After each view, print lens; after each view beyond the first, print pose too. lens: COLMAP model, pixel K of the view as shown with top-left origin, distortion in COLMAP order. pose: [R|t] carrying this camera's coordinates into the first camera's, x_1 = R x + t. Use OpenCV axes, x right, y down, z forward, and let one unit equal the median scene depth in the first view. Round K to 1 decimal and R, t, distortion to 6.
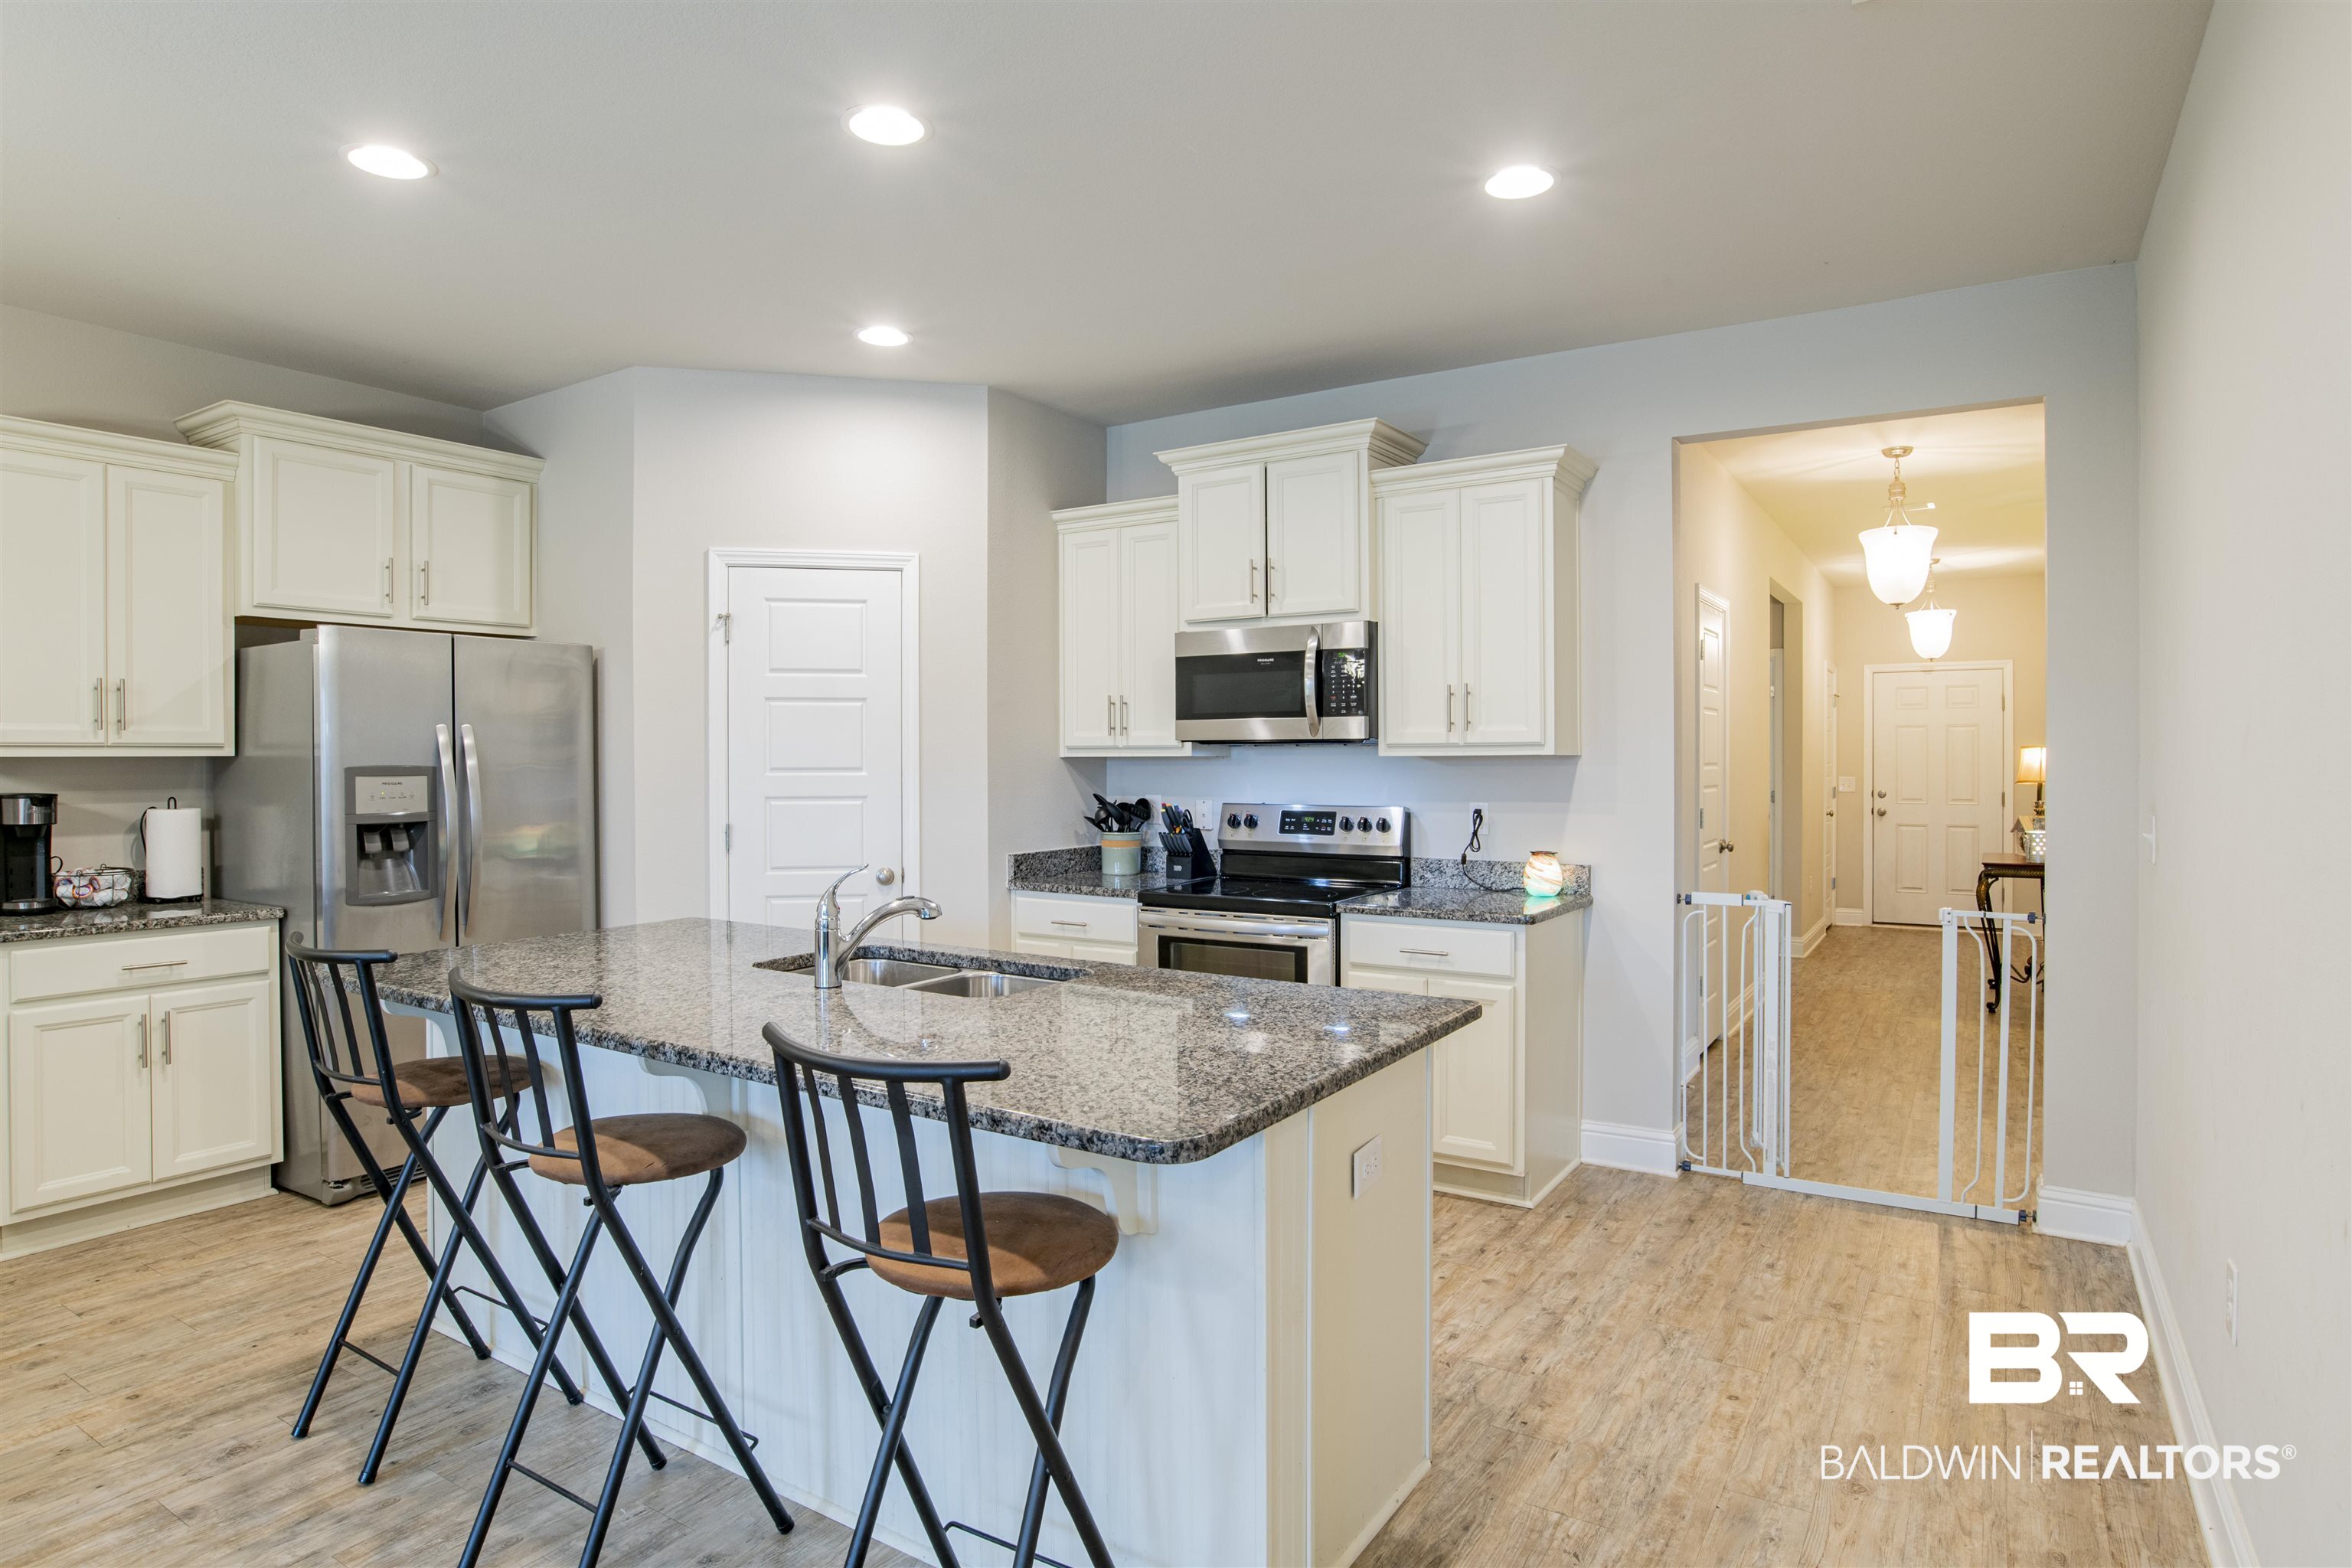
lens RADIAL K [[1305.2, 0, 1184.8], [0, 1305.2, 768.1], [0, 0, 1]] dist [-0.051463, 0.019233]
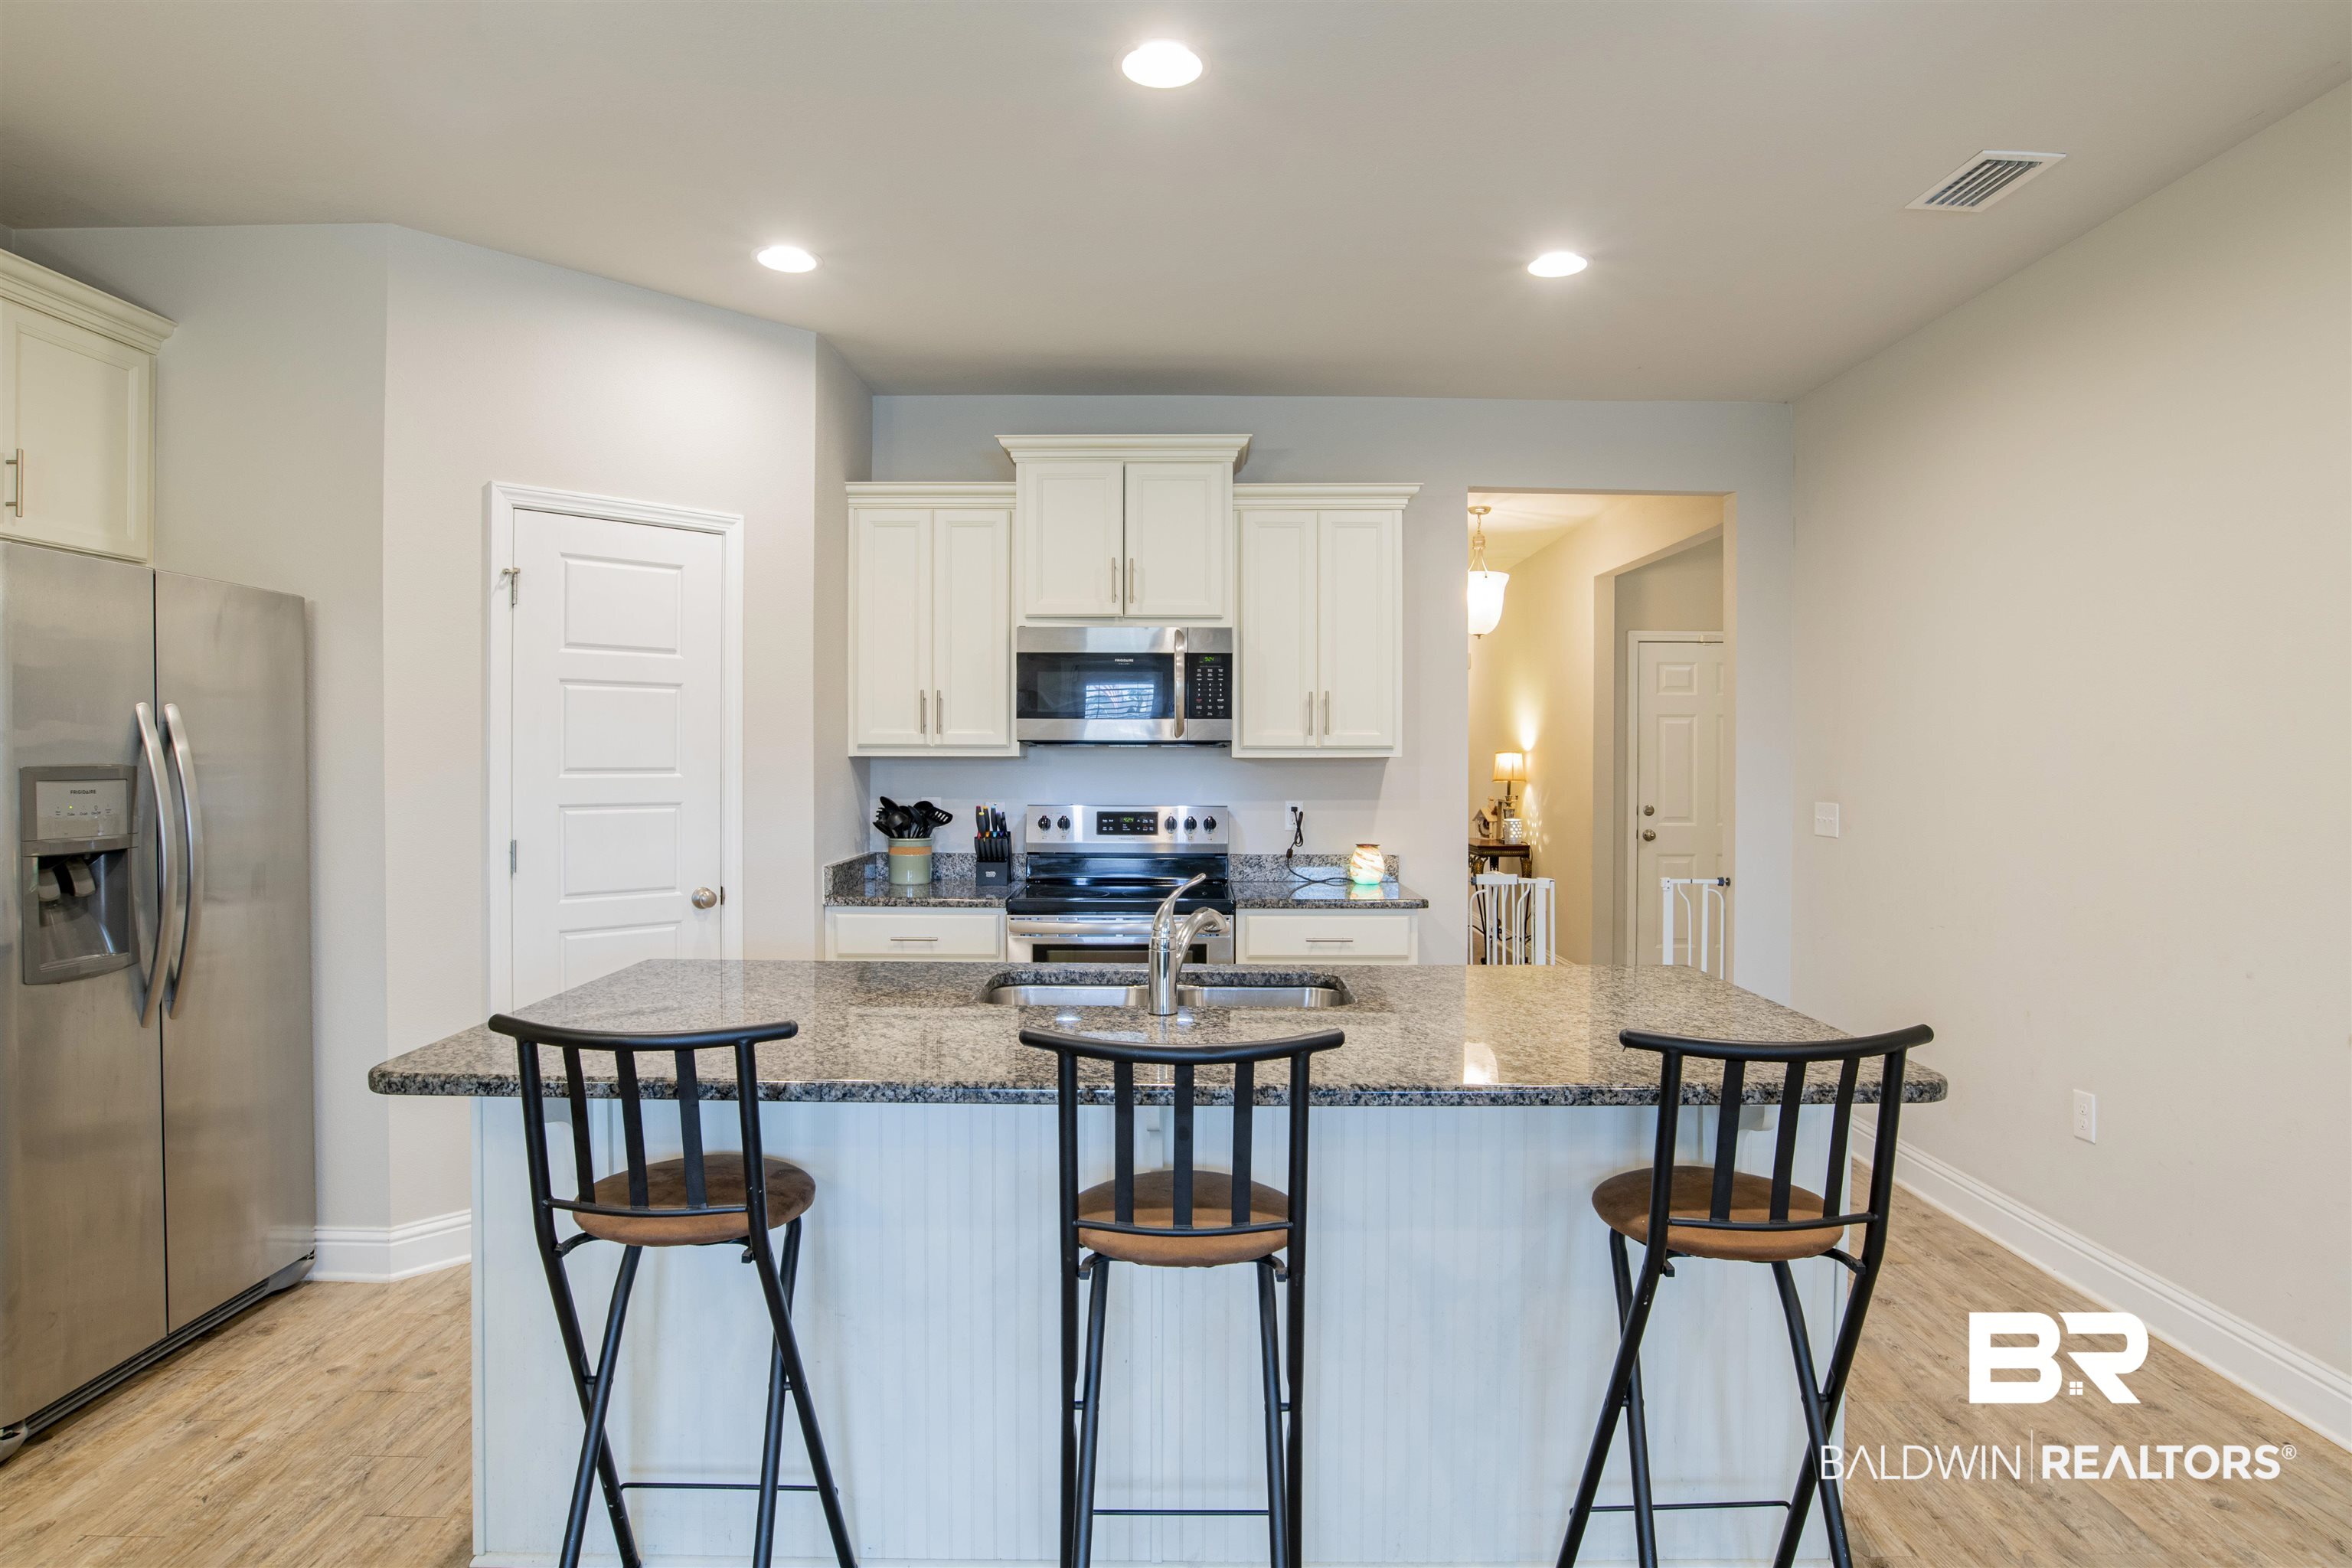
lens RADIAL K [[1305.2, 0, 1187.7], [0, 1305.2, 763.1], [0, 0, 1]] dist [-0.051463, 0.019233]
pose [[0.840285, 0.003274, 0.542135, -0.431970], [-0.000996, 0.999989, -0.004496, 0.000040], [-0.542144, 0.003238, 0.840279, 0.136446]]
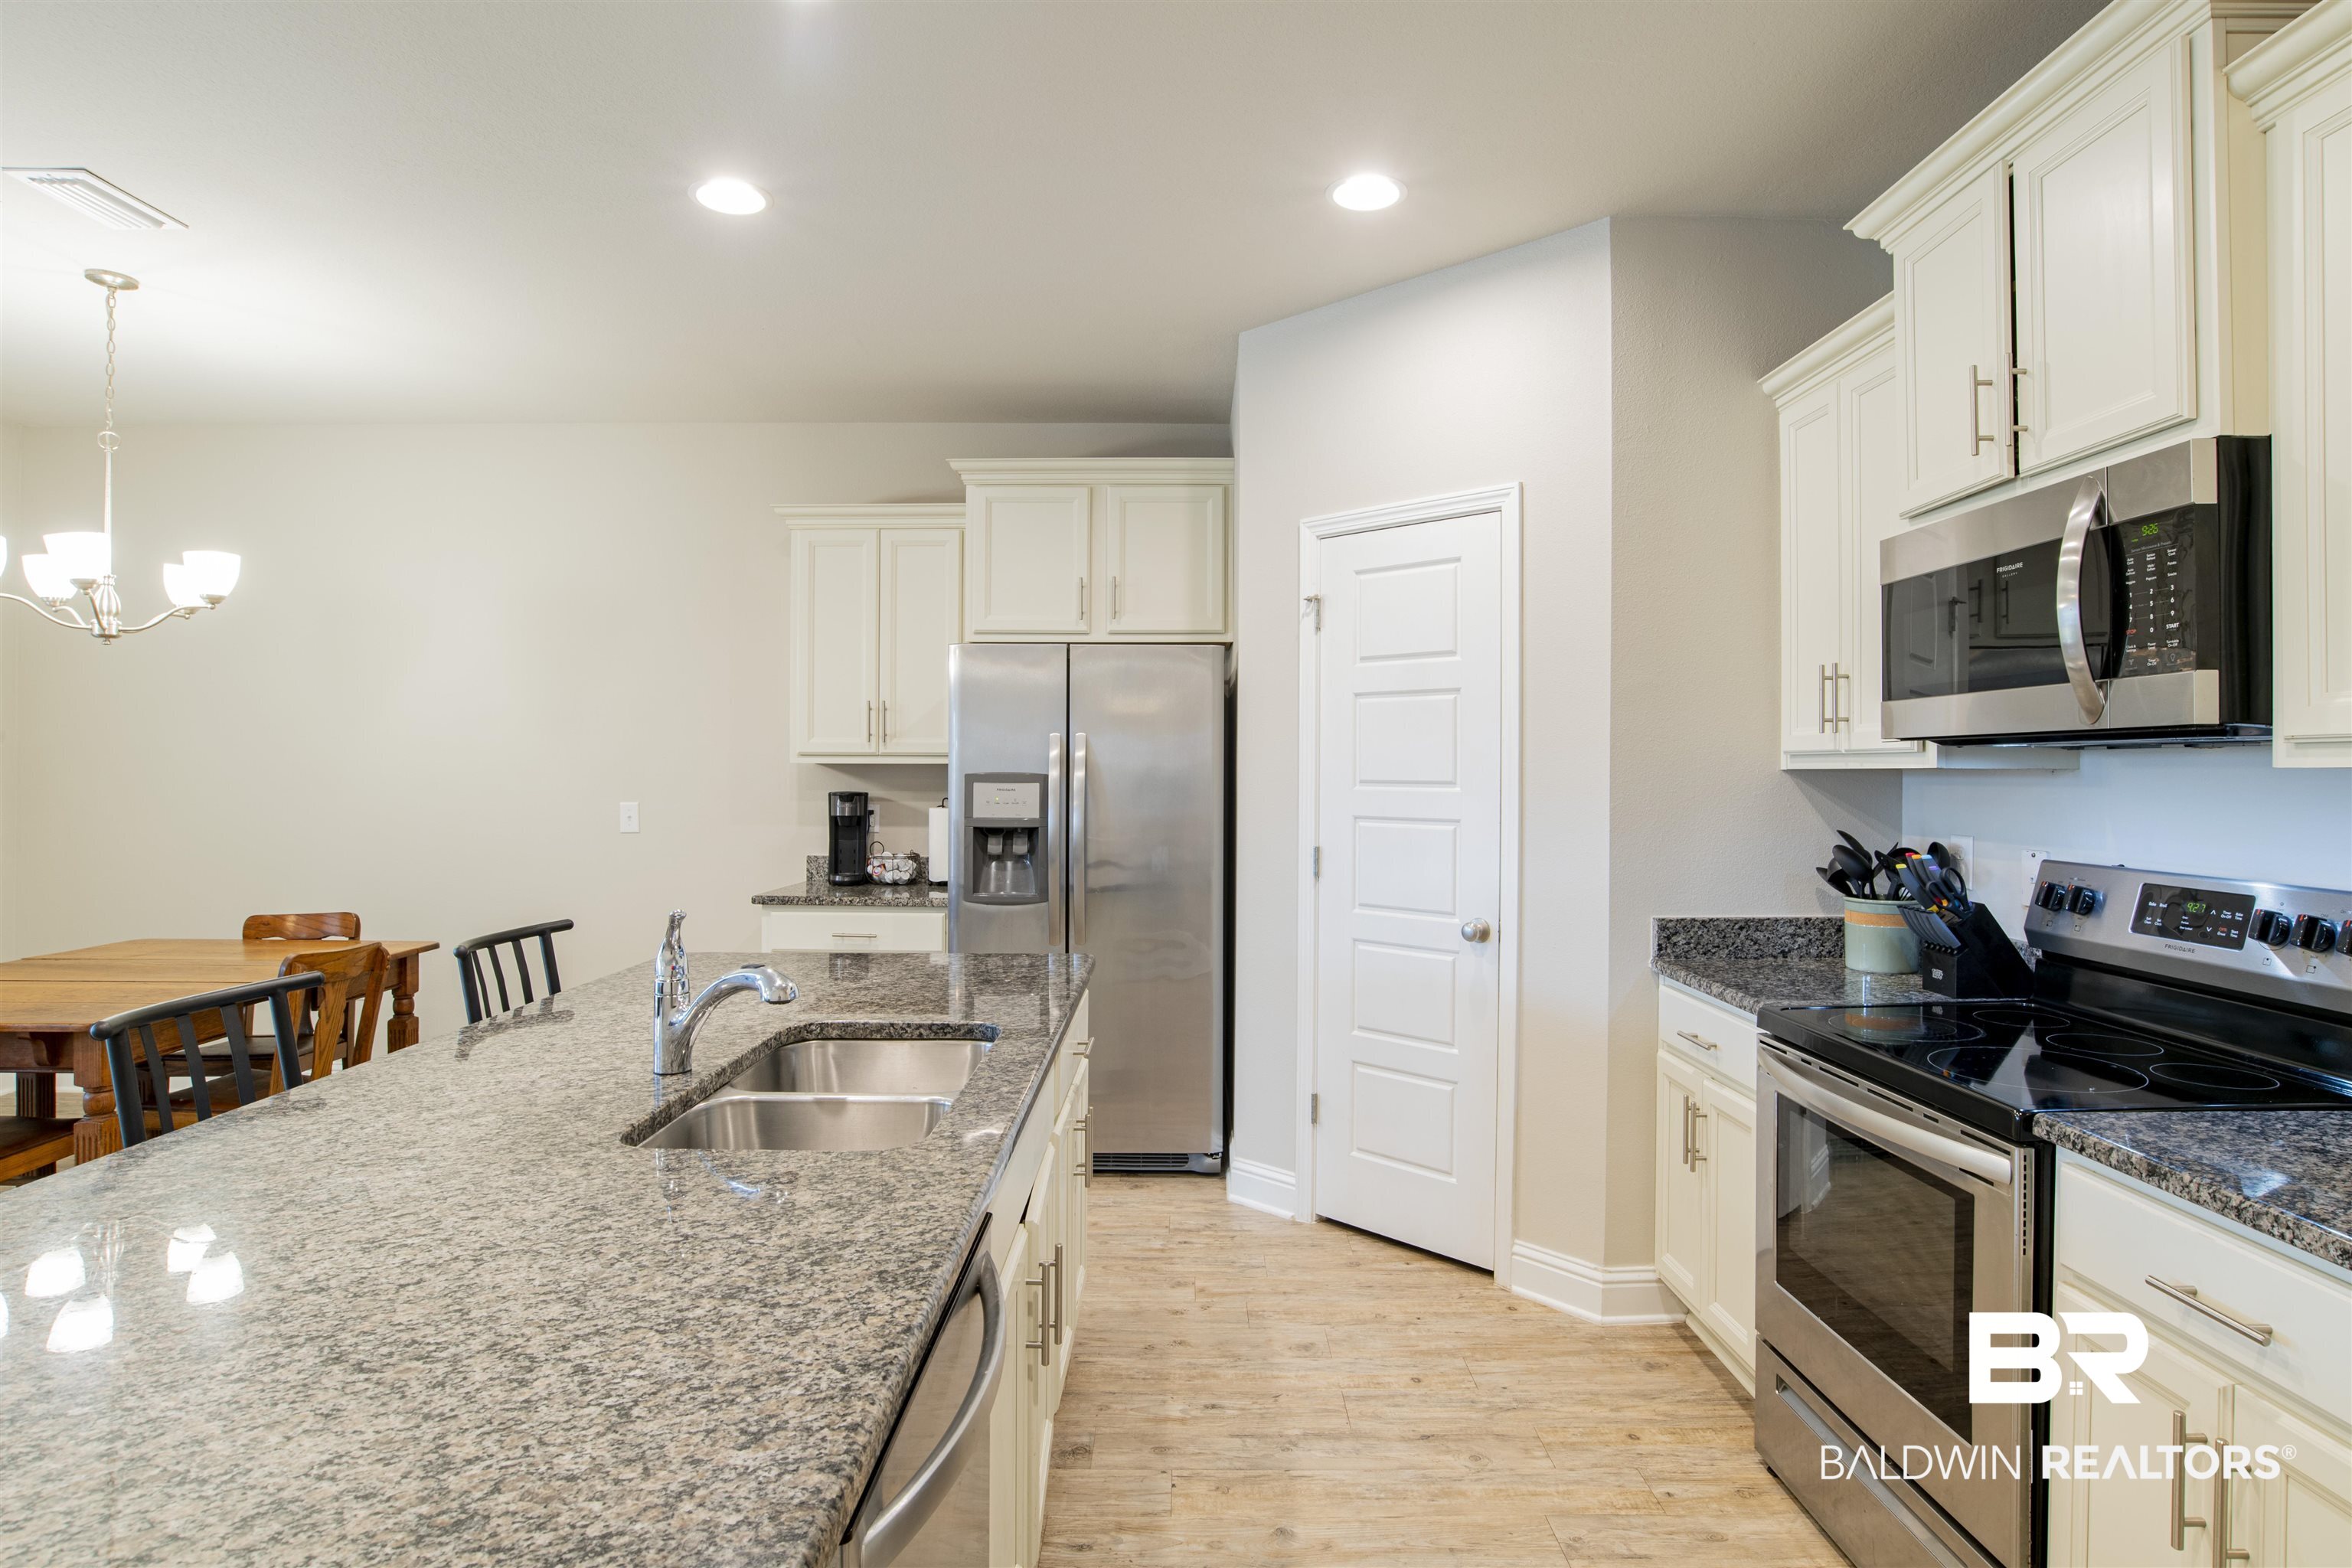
lens RADIAL K [[1222.2, 0, 1180.4], [0, 1222.2, 768.7], [0, 0, 1]] dist [-0.047449, 0.009517]
pose [[0.539268, 0.004014, -0.842125, 0.264318], [-0.014084, 0.999892, -0.004253, -0.002657], [0.842016, 0.014154, 0.539266, 0.502531]]
